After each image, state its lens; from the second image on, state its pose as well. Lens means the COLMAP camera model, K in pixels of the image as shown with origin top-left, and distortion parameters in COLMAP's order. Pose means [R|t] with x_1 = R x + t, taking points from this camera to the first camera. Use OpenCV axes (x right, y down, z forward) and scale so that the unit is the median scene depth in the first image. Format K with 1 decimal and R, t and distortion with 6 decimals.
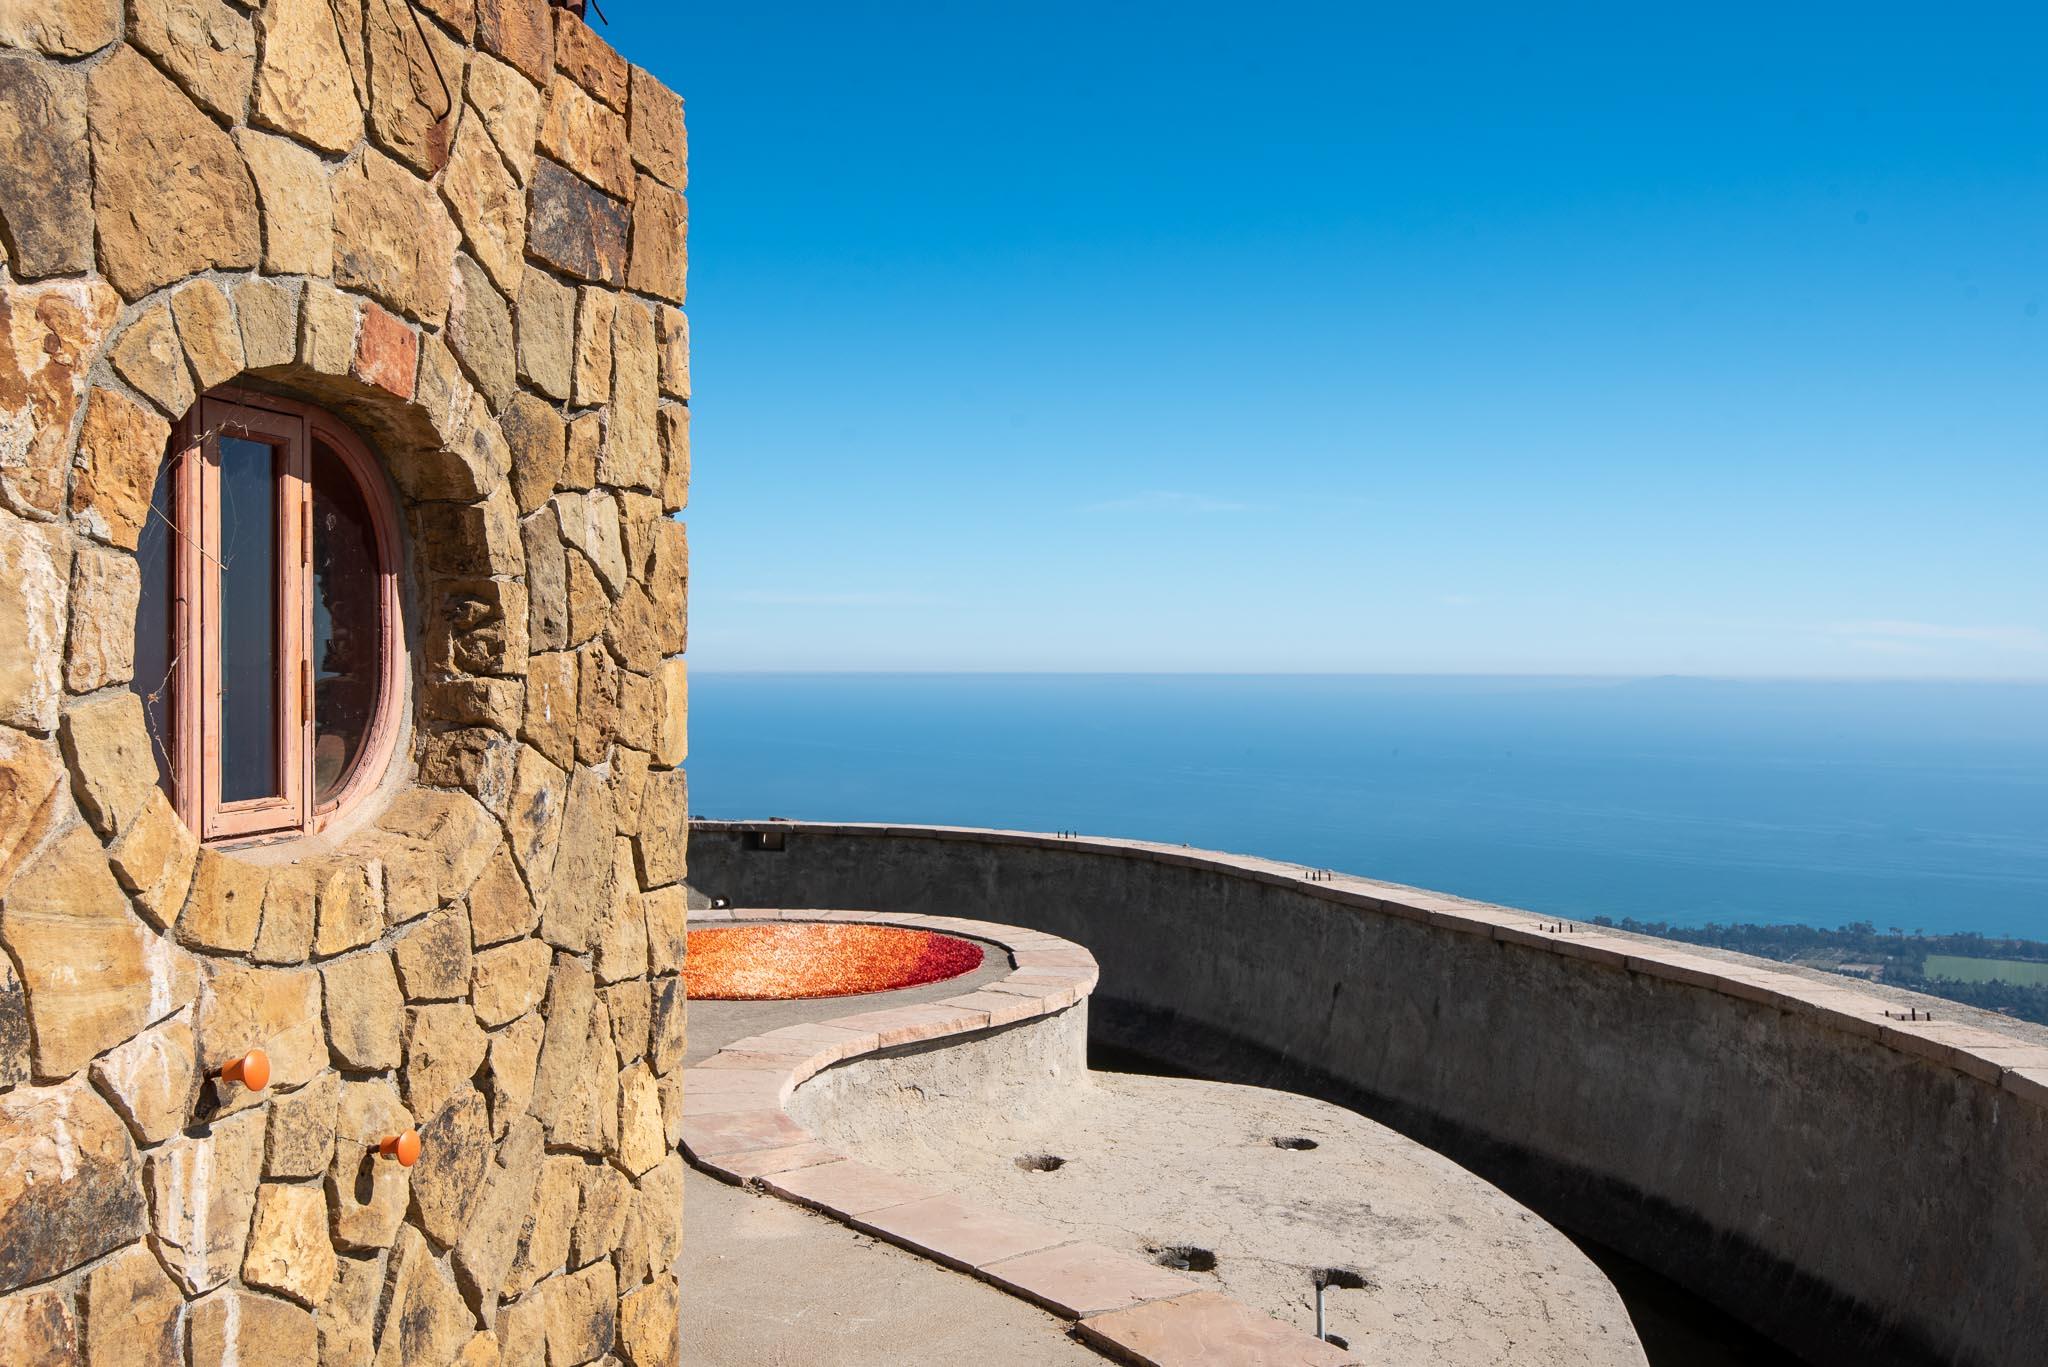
lens RADIAL K [[1863.6, 0, 1016.0], [0, 1863.6, 683.3], [0, 0, 1]] dist [0.030485, 0.000000]
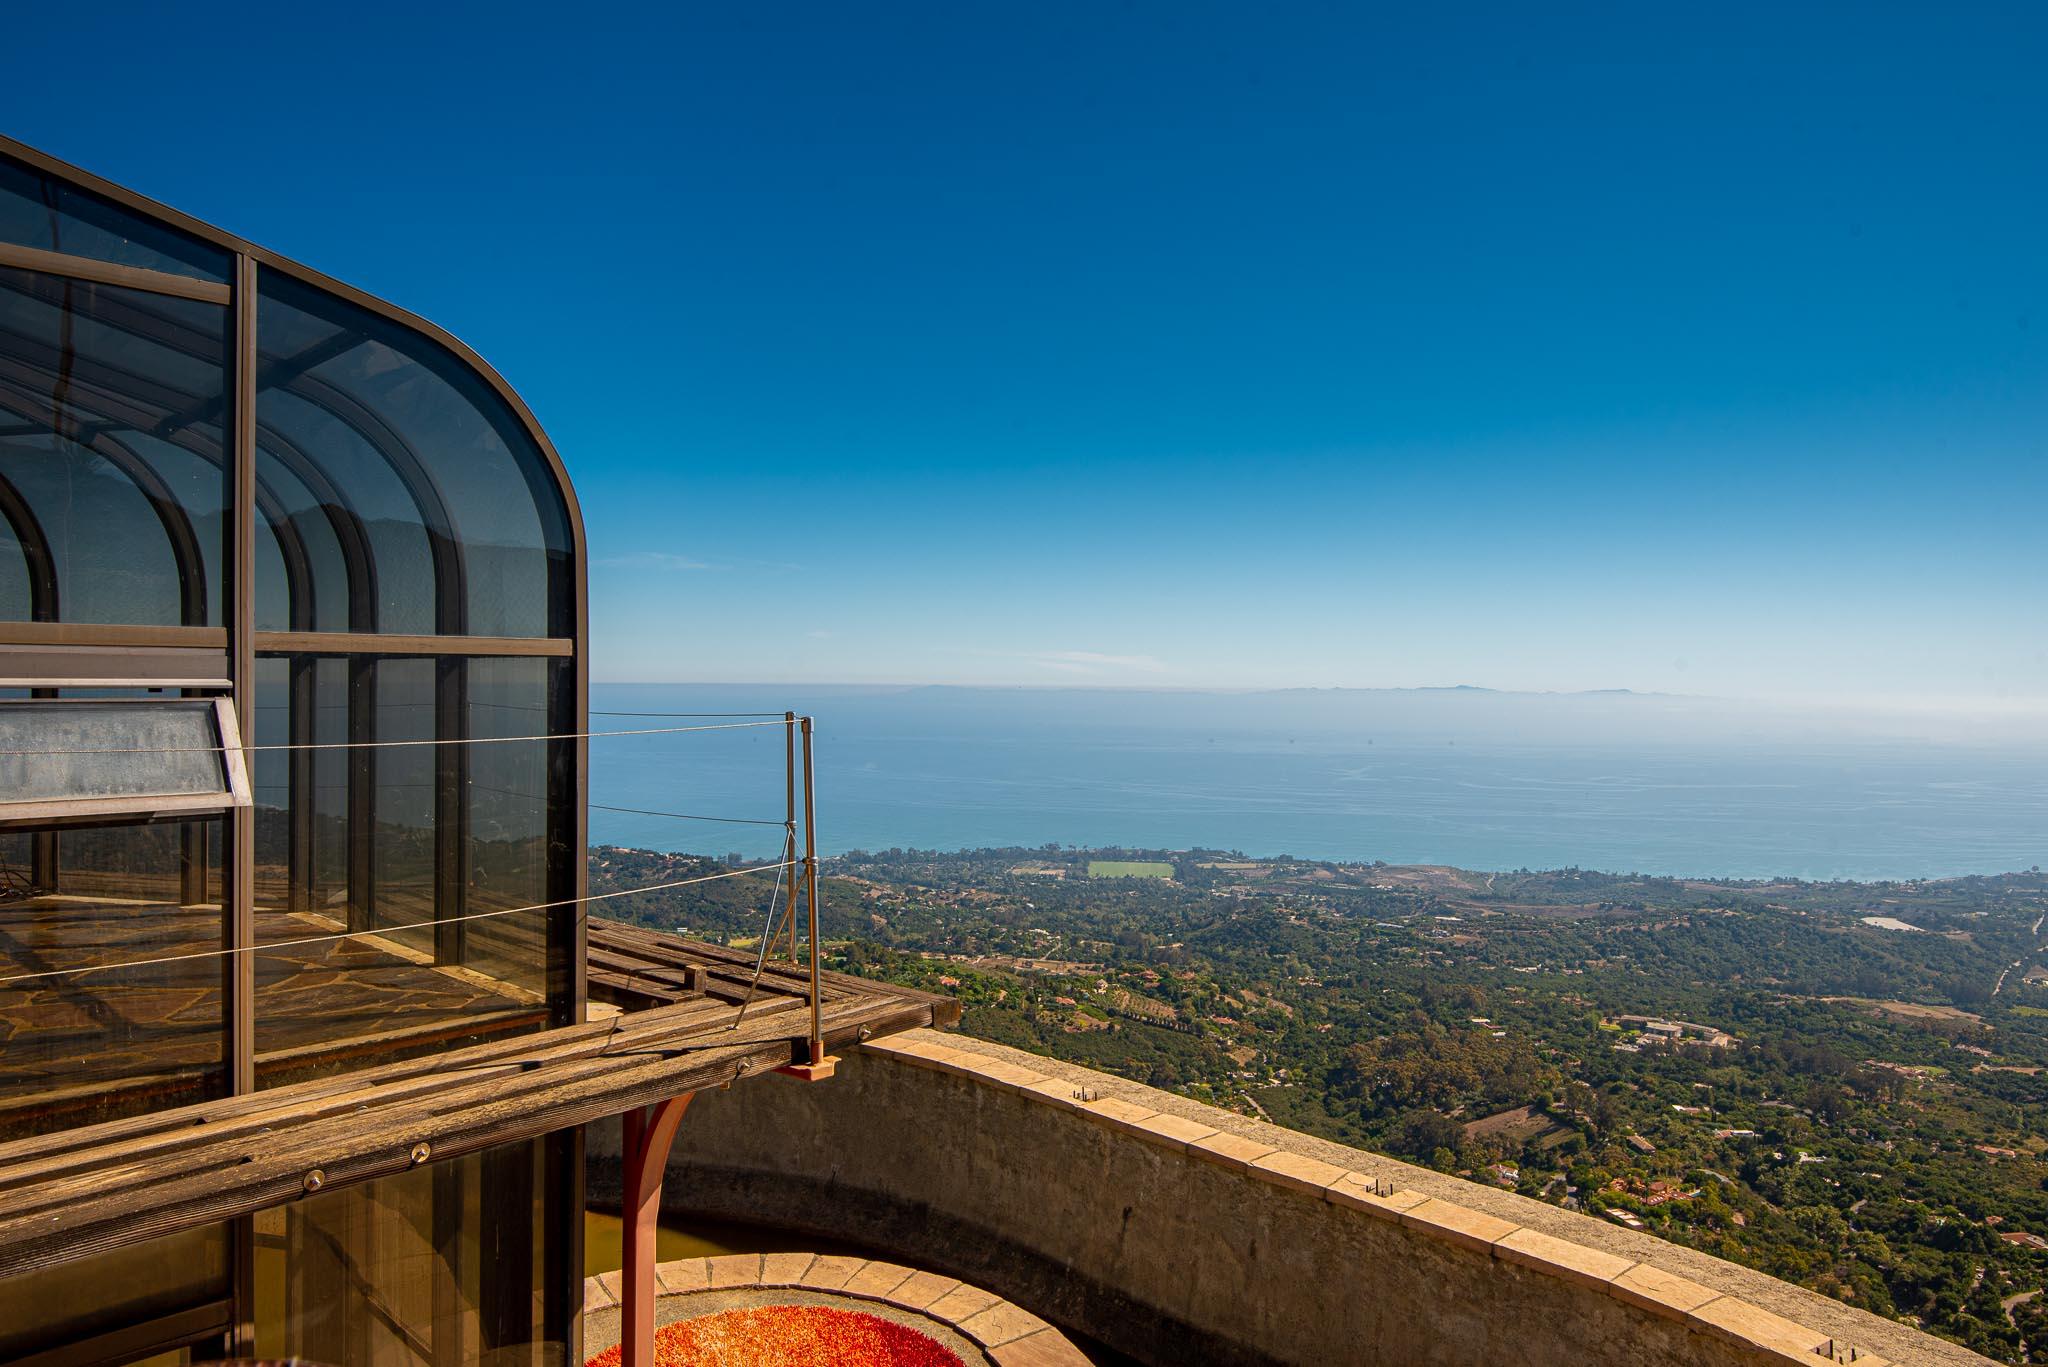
lens RADIAL K [[1303.6, 0, 1024.0], [0, 1303.6, 675.5], [0, 0, 1]] dist [0.003876, 0.000415]
pose [[0.919607, 0.002574, 0.392831, -0.215631], [0.002016, 0.999934, -0.011270, -0.166966], [-0.392834, 0.011156, 0.919542, 0.339511]]
